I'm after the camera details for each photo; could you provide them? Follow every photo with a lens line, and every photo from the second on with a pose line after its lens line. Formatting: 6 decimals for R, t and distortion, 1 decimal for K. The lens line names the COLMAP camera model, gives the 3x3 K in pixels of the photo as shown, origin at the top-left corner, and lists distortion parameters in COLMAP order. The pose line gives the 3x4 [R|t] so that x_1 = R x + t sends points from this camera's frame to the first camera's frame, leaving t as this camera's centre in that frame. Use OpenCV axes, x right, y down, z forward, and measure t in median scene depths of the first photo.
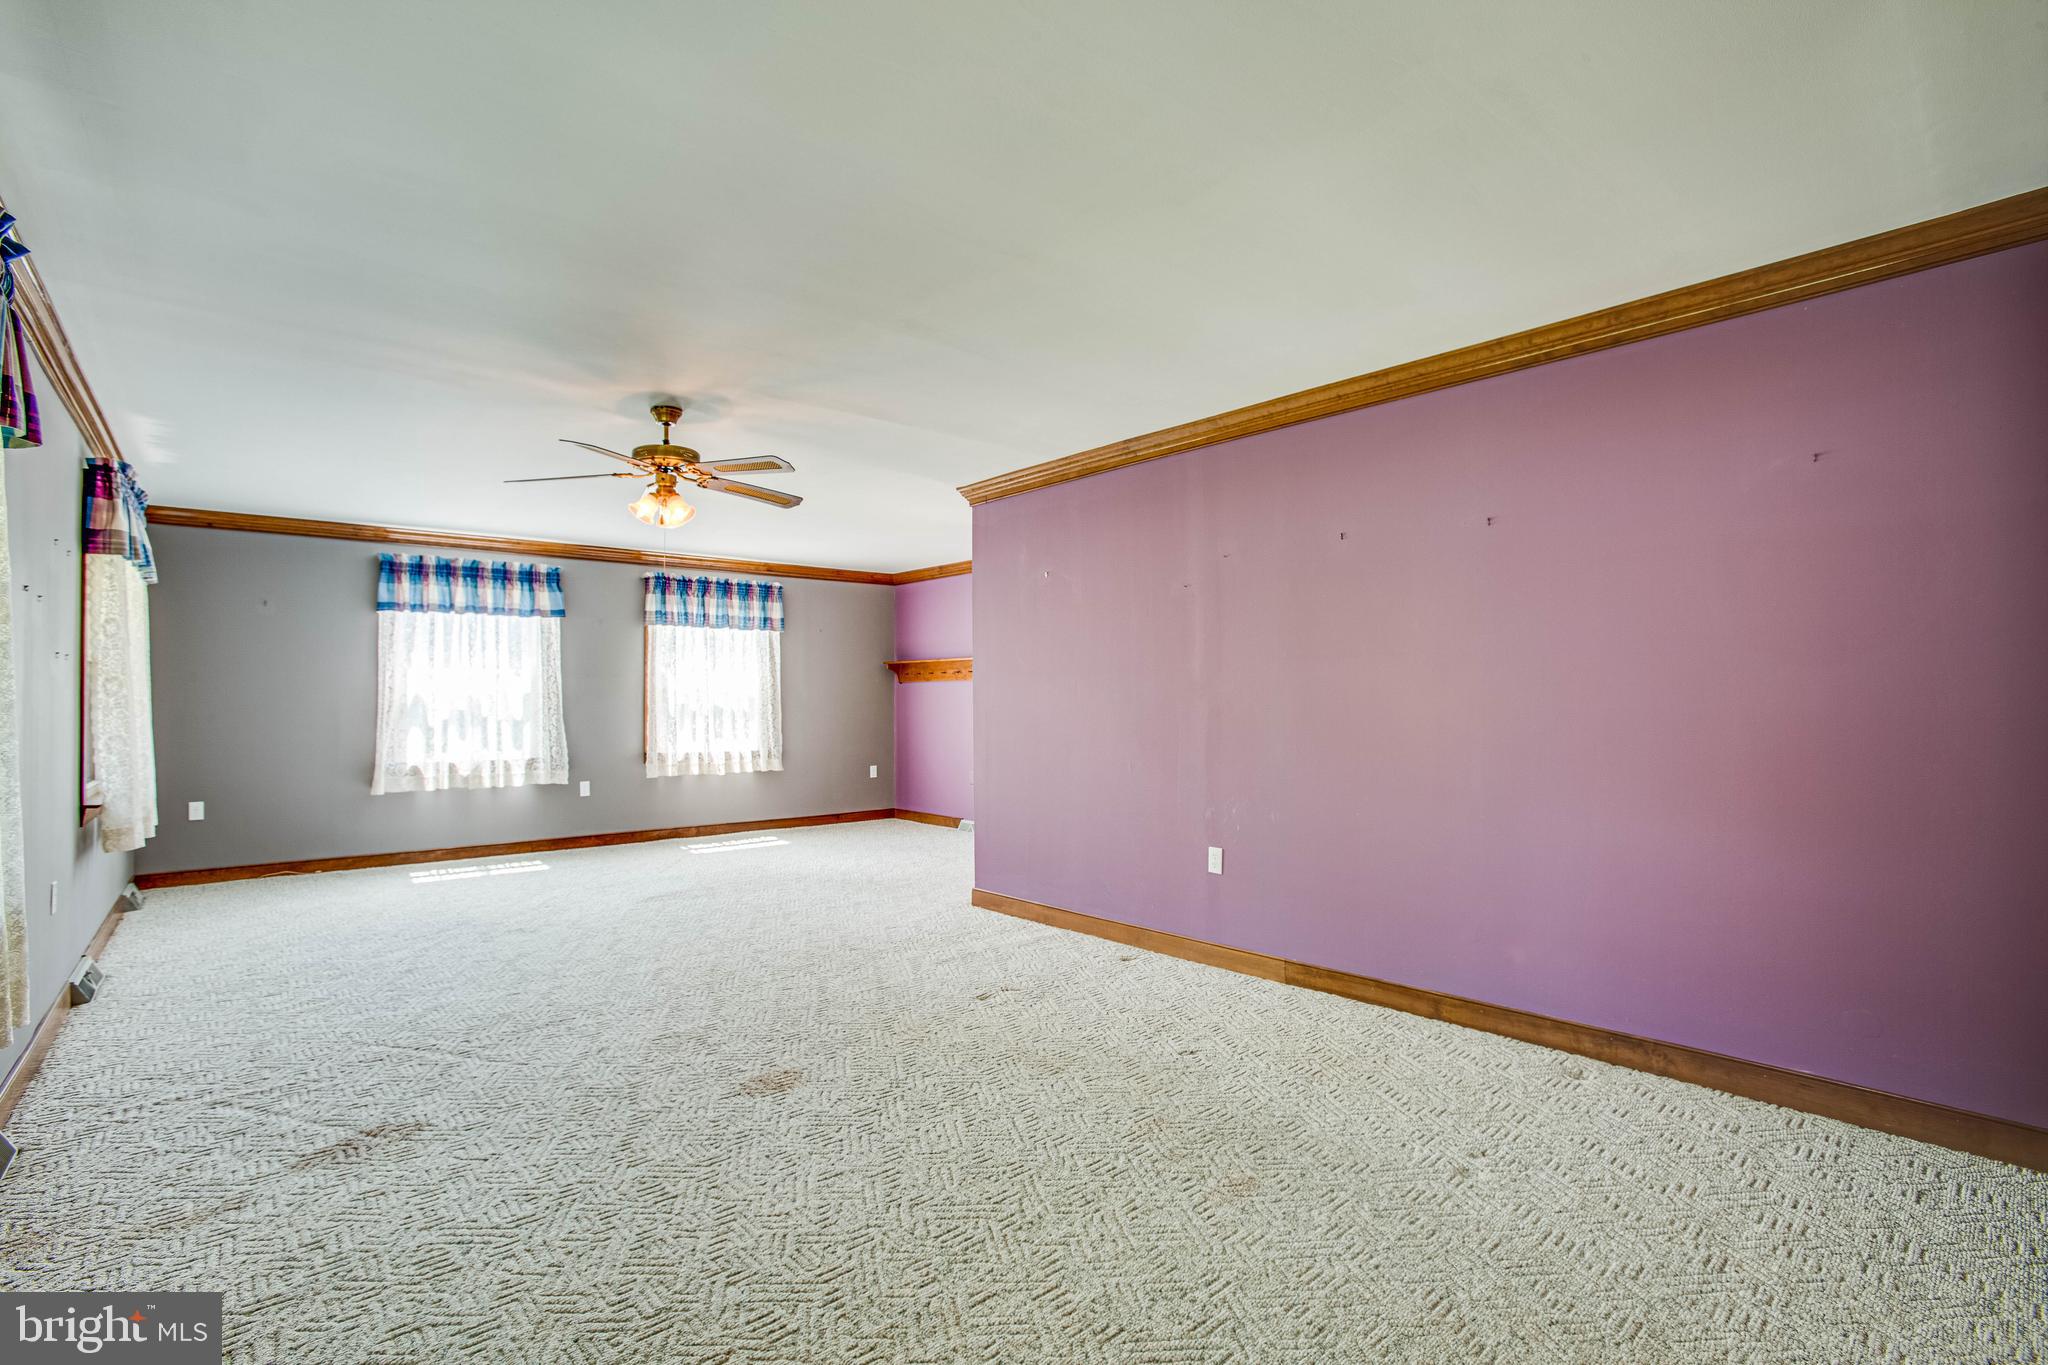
lens RADIAL K [[942.3, 0, 1054.9], [0, 942.3, 690.8], [0, 0, 1]] dist [-0.041469, 0.005157]
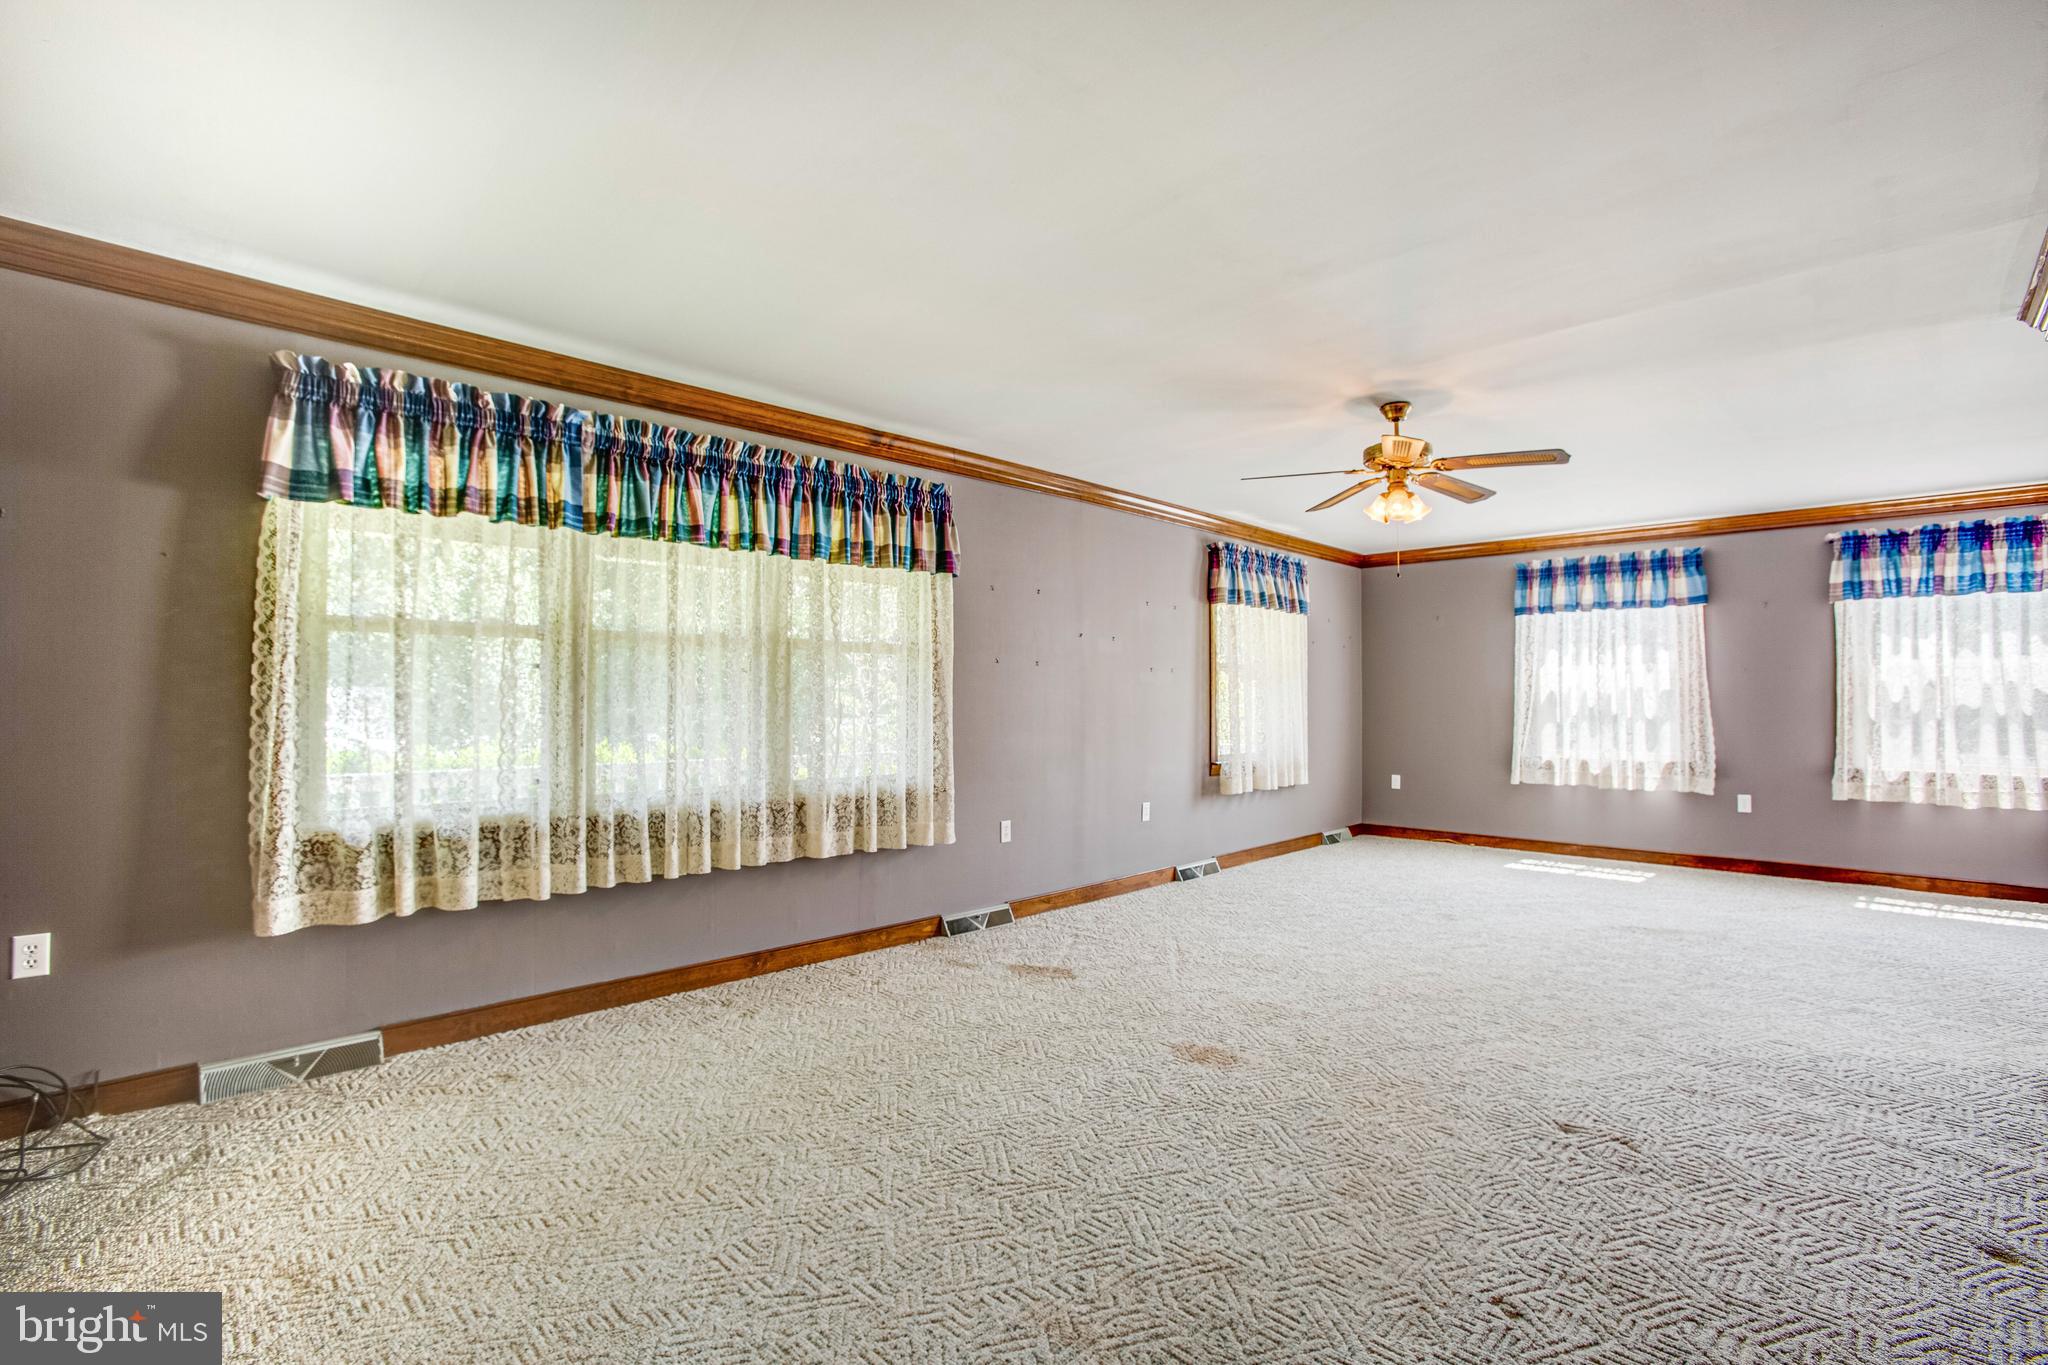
lens RADIAL K [[942.3, 0, 980.5], [0, 942.3, 683.2], [0, 0, 1]] dist [-0.041469, 0.005157]
pose [[0.038177, -0.011499, -0.999205, 0.324651], [0.004692, 0.999925, -0.011328, 0.002554], [0.999260, -0.004256, 0.038228, 0.300691]]
